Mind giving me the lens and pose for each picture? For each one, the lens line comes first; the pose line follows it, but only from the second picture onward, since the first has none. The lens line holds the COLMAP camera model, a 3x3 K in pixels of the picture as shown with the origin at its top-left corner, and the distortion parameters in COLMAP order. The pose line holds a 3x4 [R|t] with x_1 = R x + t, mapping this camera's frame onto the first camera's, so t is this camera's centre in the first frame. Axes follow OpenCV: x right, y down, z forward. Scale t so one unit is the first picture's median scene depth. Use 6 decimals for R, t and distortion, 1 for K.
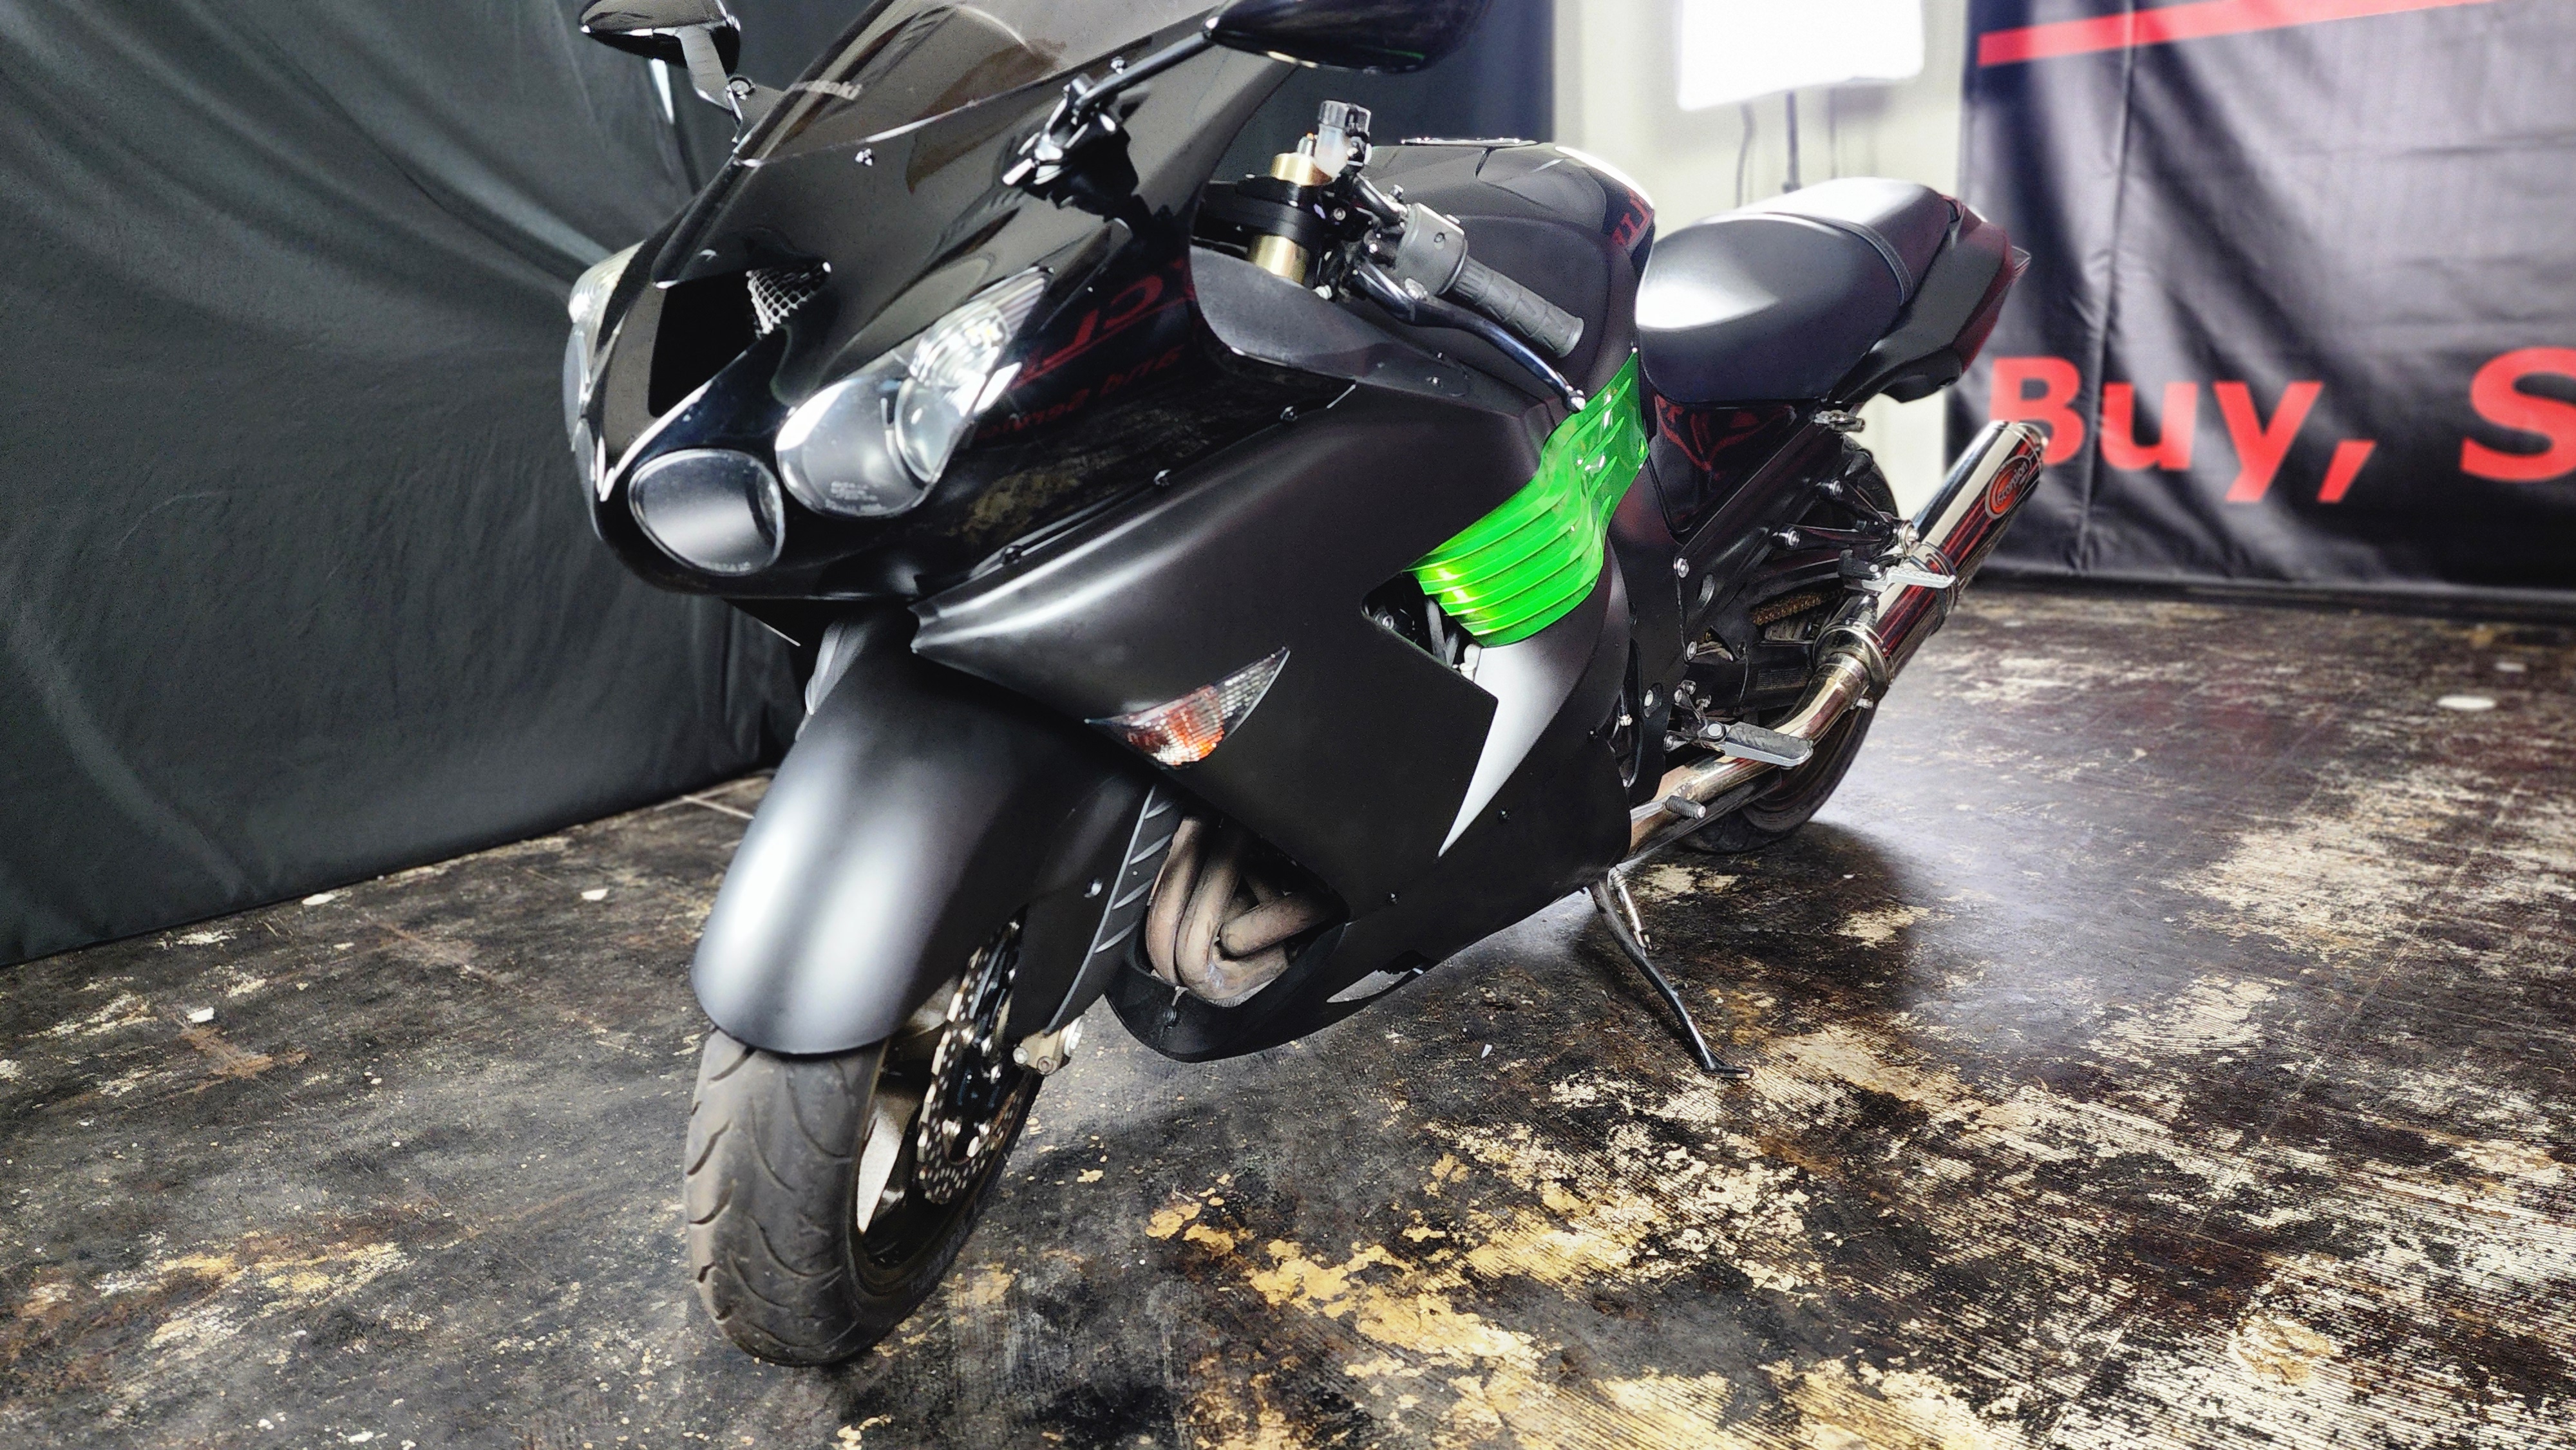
lens RADIAL K [[1672.5, 0, 1288.0], [0, 1672.5, 725.0], [0, 0, 1]] dist [0.089467, -0.083830]
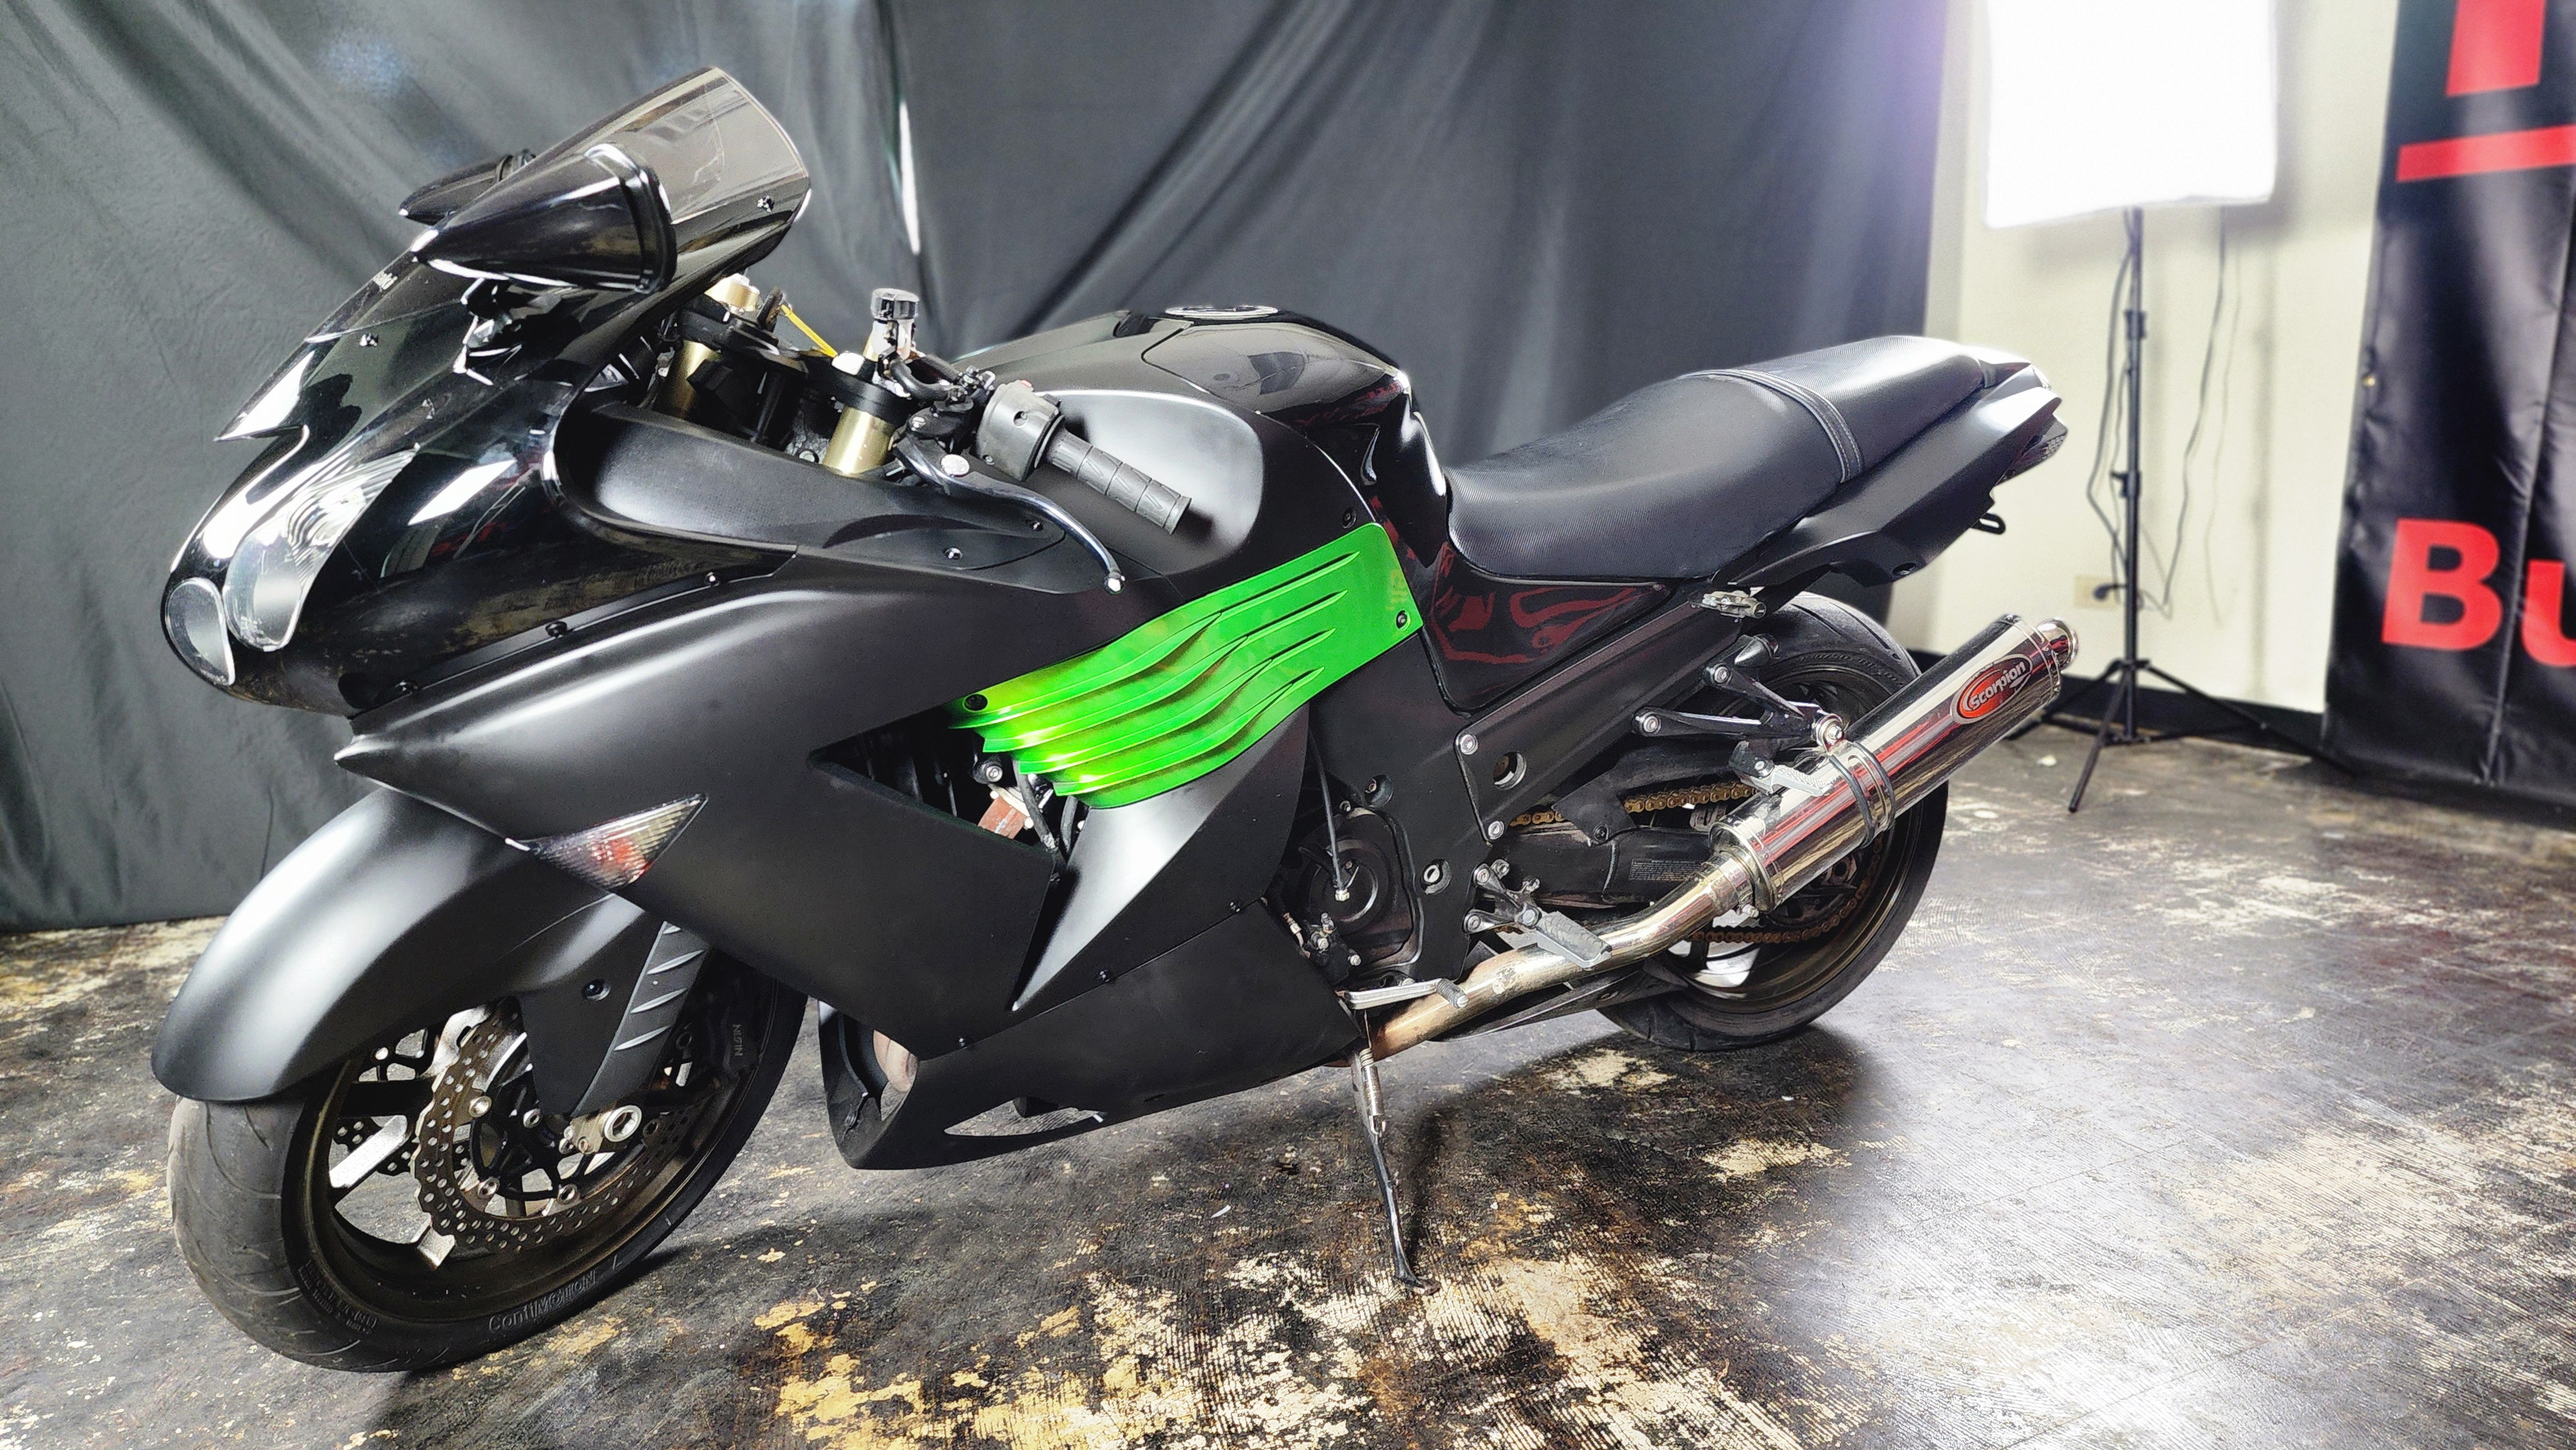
lens RADIAL K [[1672.5, 0, 1288.0], [0, 1672.5, 725.0], [0, 0, 1]] dist [0.089467, -0.083830]
pose [[0.940222, 0.104622, -0.324095, 0.326507], [-0.118639, 0.992654, -0.023737, -0.050882], [0.319231, 0.060768, 0.945727, 0.047081]]
